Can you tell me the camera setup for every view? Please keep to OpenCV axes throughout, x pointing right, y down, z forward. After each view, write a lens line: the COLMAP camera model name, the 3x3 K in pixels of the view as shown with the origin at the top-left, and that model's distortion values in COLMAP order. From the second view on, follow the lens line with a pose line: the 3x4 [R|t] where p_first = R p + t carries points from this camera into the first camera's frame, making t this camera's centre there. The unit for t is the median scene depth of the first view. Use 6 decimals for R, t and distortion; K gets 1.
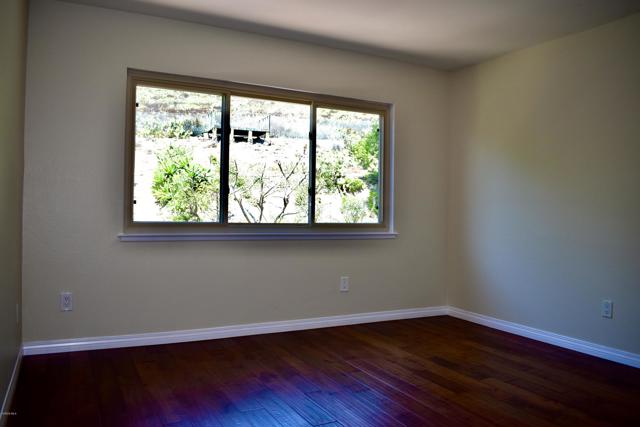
lens RADIAL K [[502.3, 0, 320.0], [0, 502.3, 213.5], [0, 0, 1]] dist [-0.080720, 0.002094]
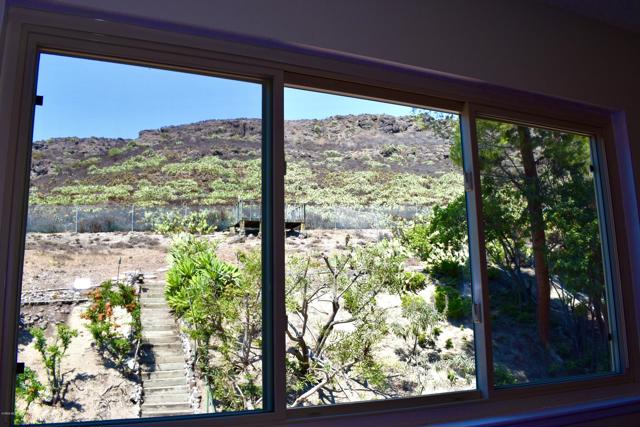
lens RADIAL K [[539.7, 0, 320.0], [0, 539.7, 213.5], [0, 0, 1]] dist [-0.012308, -0.000247]
pose [[0.997064, -0.046781, -0.060614, -0.026831], [0.035027, 0.982636, -0.182210, -0.010304], [0.068086, 0.179552, 0.981389, 0.122274]]
